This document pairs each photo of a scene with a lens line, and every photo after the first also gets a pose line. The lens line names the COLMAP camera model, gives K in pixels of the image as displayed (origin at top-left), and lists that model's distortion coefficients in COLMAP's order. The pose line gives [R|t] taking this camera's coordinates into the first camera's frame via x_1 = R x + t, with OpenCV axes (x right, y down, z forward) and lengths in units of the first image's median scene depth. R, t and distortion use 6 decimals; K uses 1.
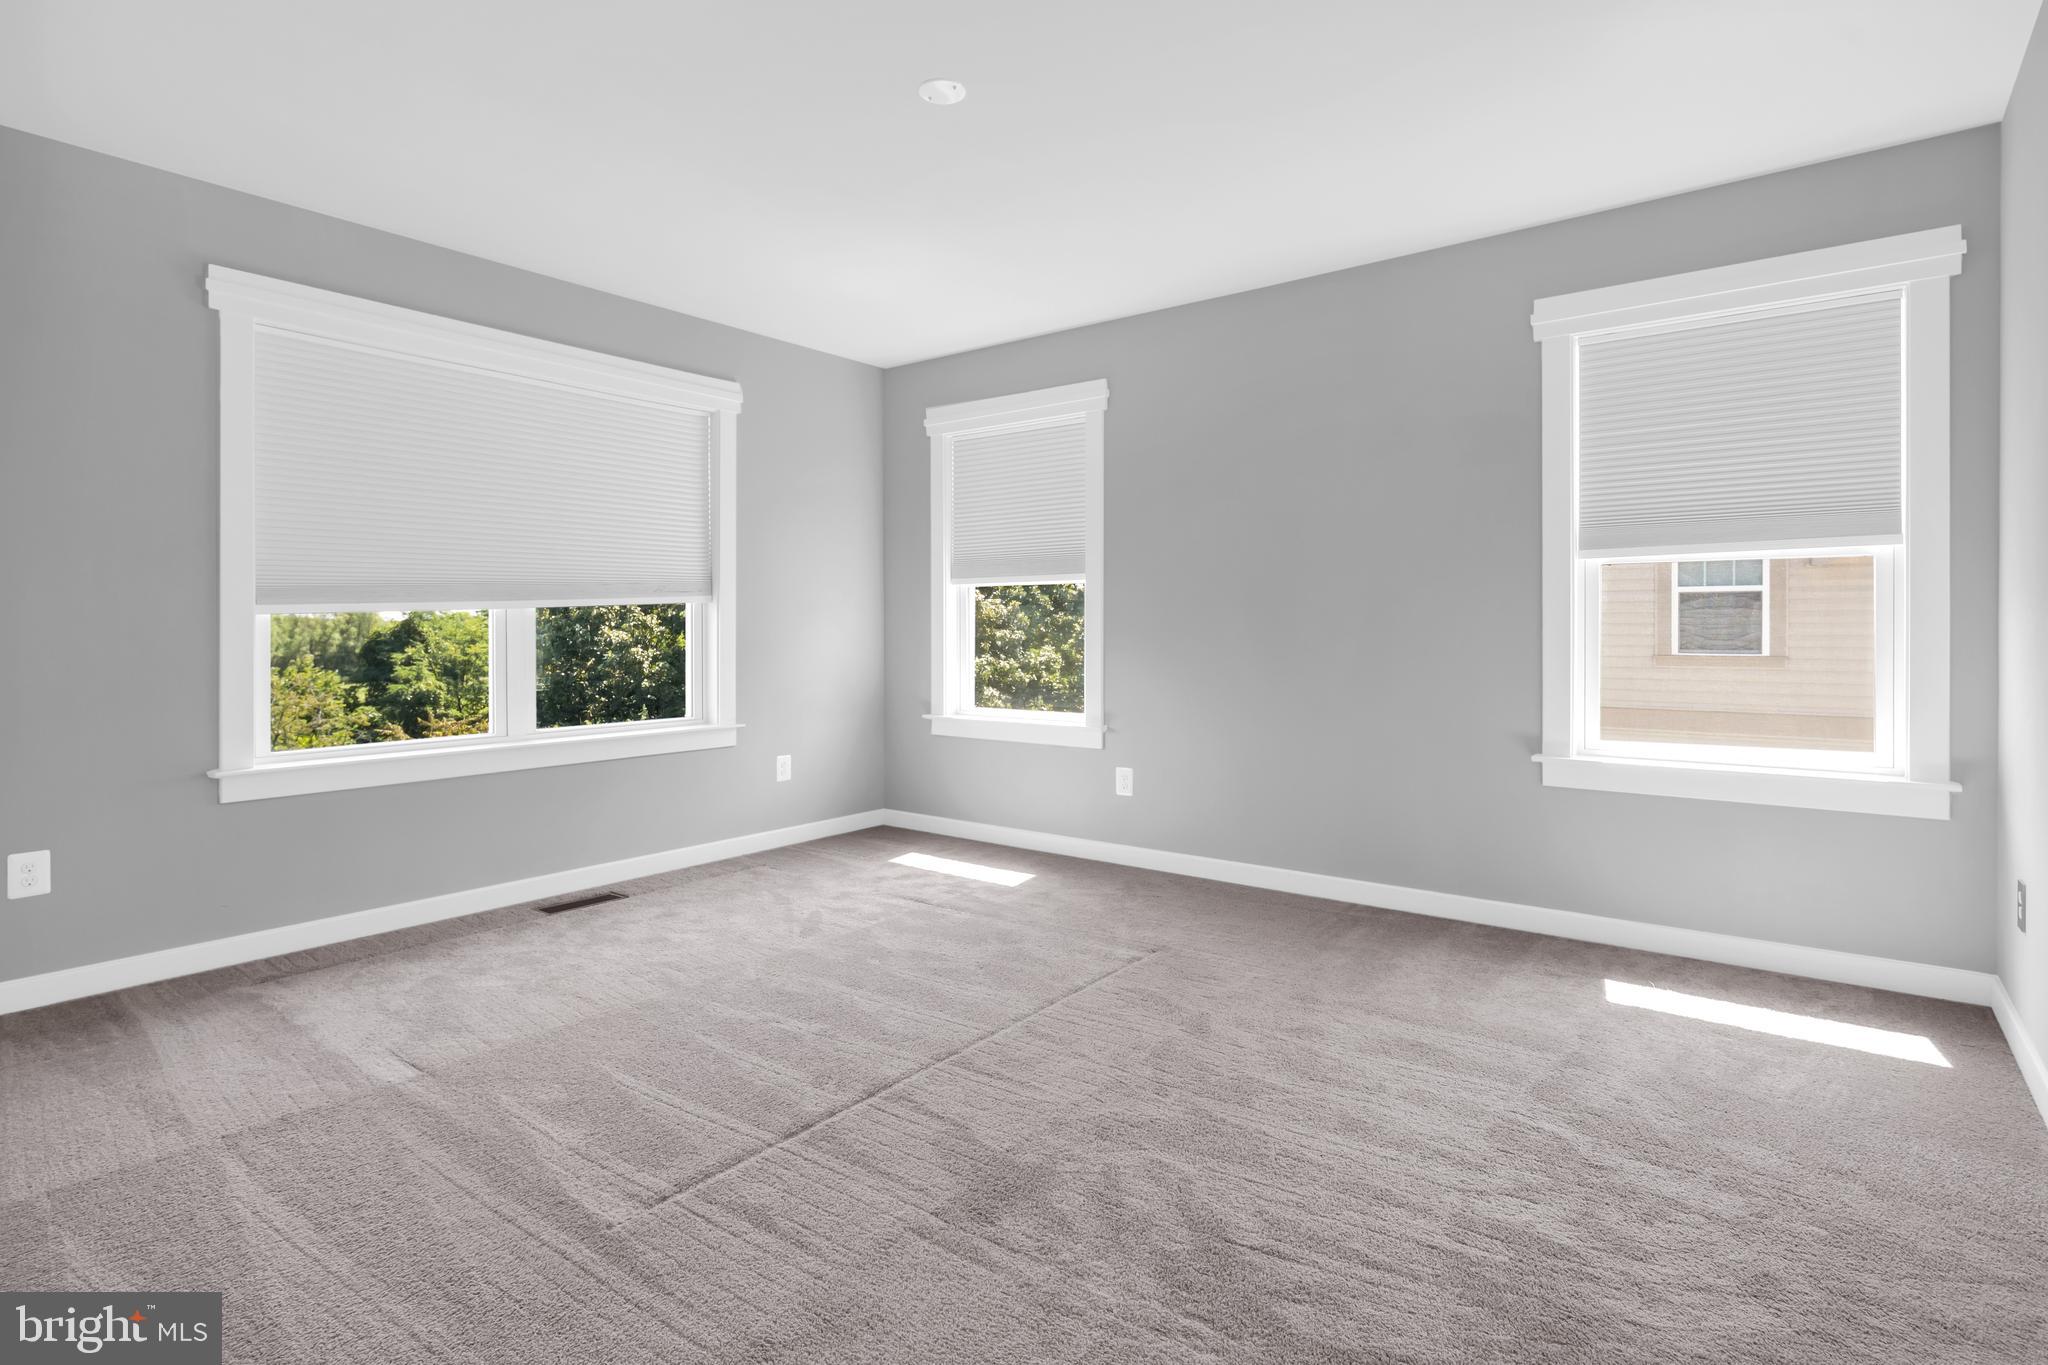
lens RADIAL K [[1028.4, 0, 1013.8], [0, 1028.4, 616.1], [0, 0, 1]] dist [0.017022, 0.000707]
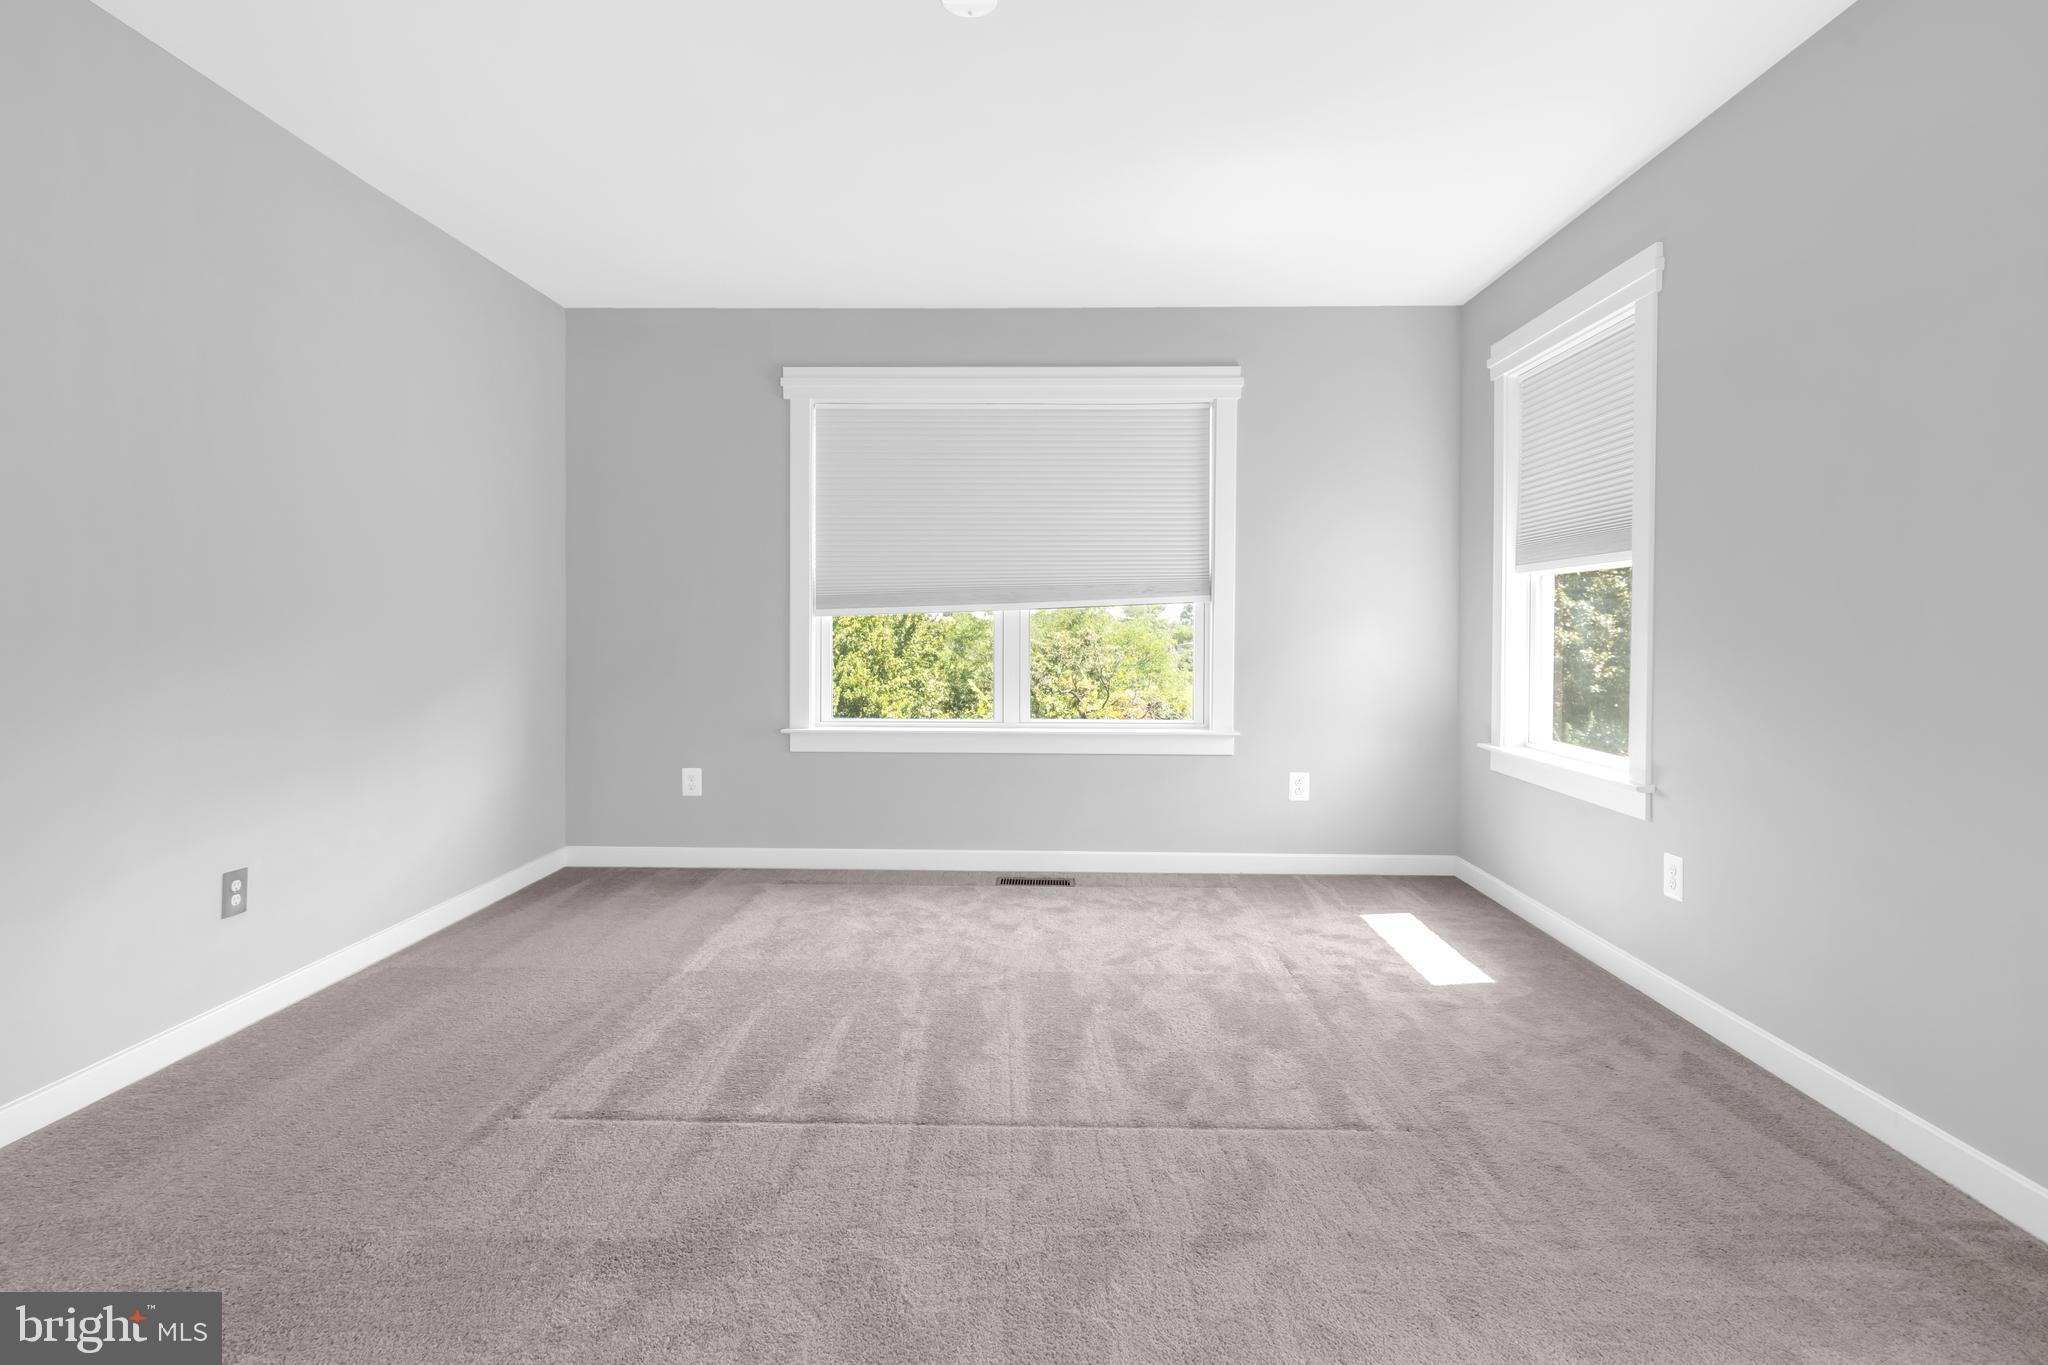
lens RADIAL K [[1011.8, 0, 1020.4], [0, 1011.8, 636.3], [0, 0, 1]] dist [0.006149, 0.001649]
pose [[0.593721, 0.012345, -0.804576, 0.366488], [0.003516, 0.999833, 0.017936, 0.000782], [0.804663, -0.013478, 0.593578, 0.309449]]
